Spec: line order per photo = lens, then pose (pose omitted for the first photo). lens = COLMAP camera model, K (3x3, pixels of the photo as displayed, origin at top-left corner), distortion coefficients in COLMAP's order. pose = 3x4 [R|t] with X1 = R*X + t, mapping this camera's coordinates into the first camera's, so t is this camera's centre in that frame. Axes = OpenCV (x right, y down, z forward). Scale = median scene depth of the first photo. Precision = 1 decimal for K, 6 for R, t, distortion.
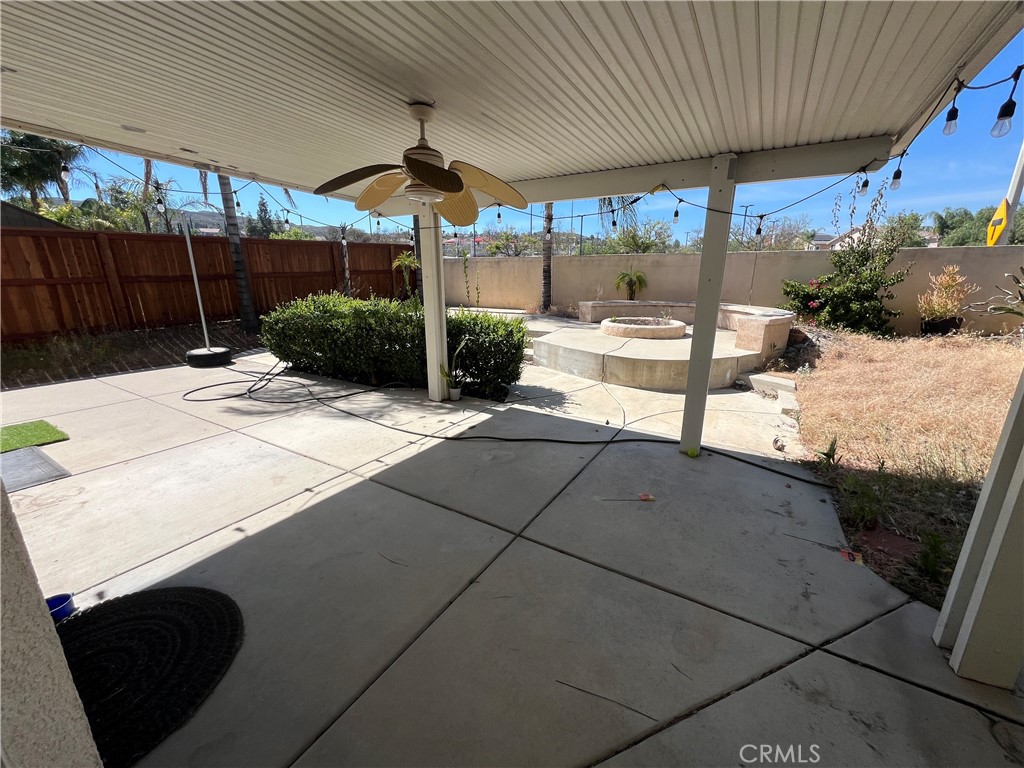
lens RADIAL K [[409.8, 0, 514.4], [0, 409.8, 386.2], [0, 0, 1]] dist [0.000849, 0.000748]
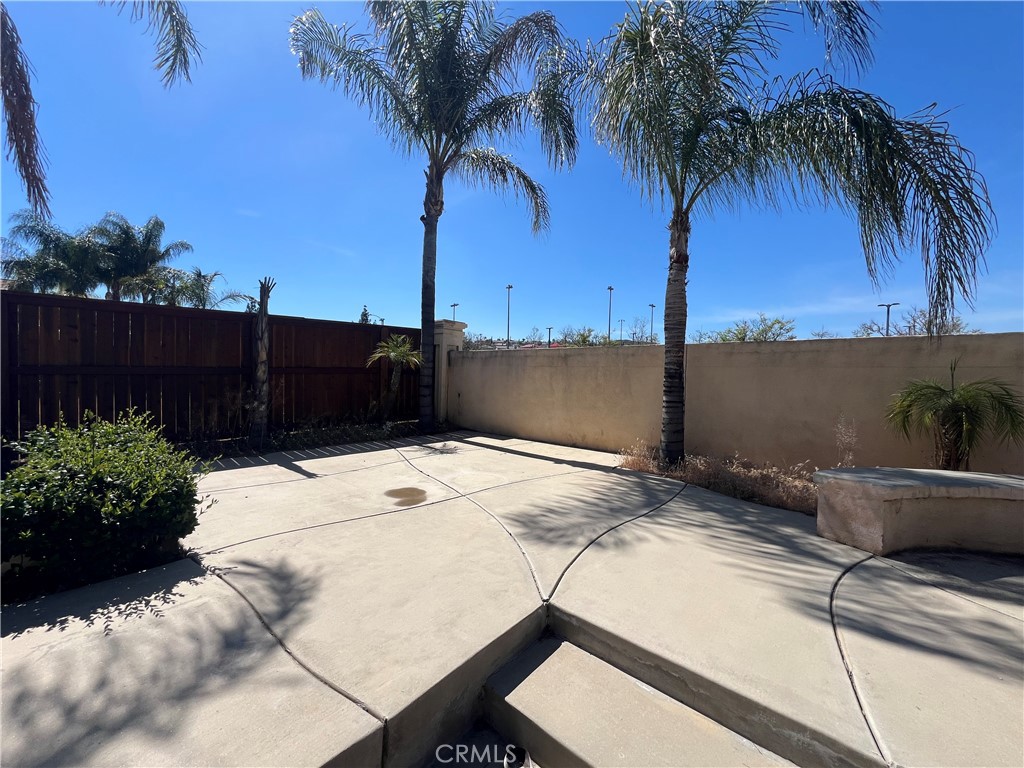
lens RADIAL K [[409.8, 0, 514.4], [0, 409.8, 386.2], [0, 0, 1]] dist [0.000849, 0.000748]
pose [[0.982961, 0.026151, -0.181942, -0.008450], [-0.070110, 0.968338, -0.239597, -0.158271], [0.169916, 0.248270, 0.953672, 0.577789]]
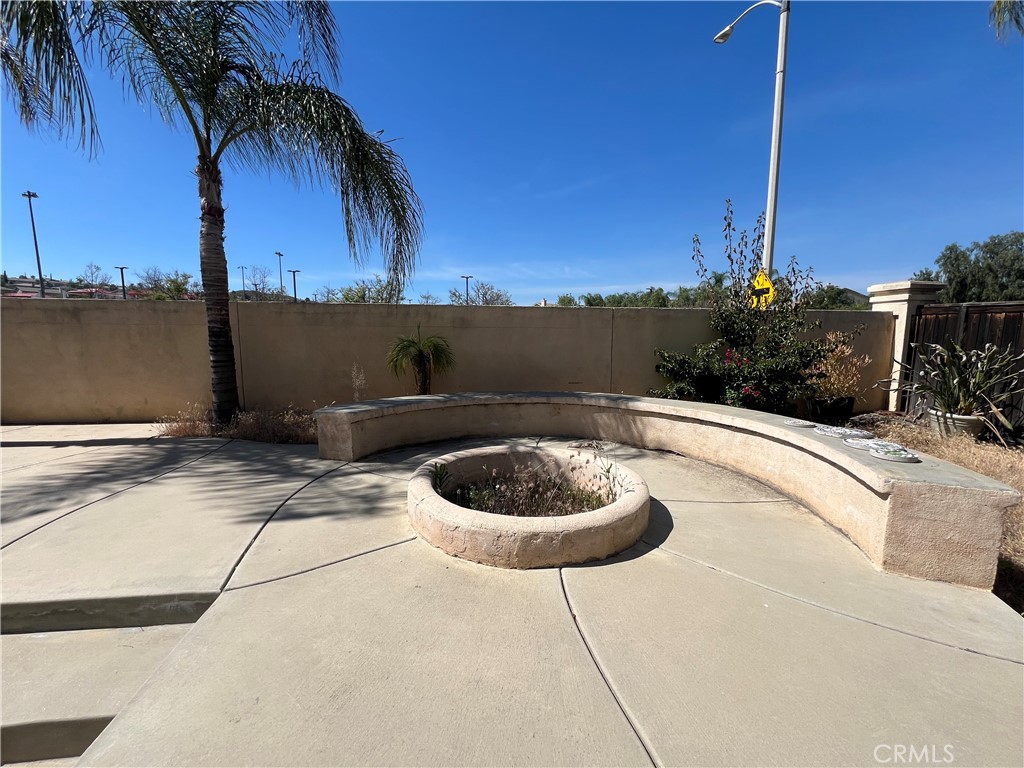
lens RADIAL K [[409.8, 0, 514.4], [0, 409.8, 386.2], [0, 0, 1]] dist [0.000849, 0.000748]
pose [[0.803427, -0.066225, 0.591709, 0.072264], [0.154215, 0.983027, -0.099372, -0.142006], [-0.575085, 0.171089, 0.800003, 0.507958]]
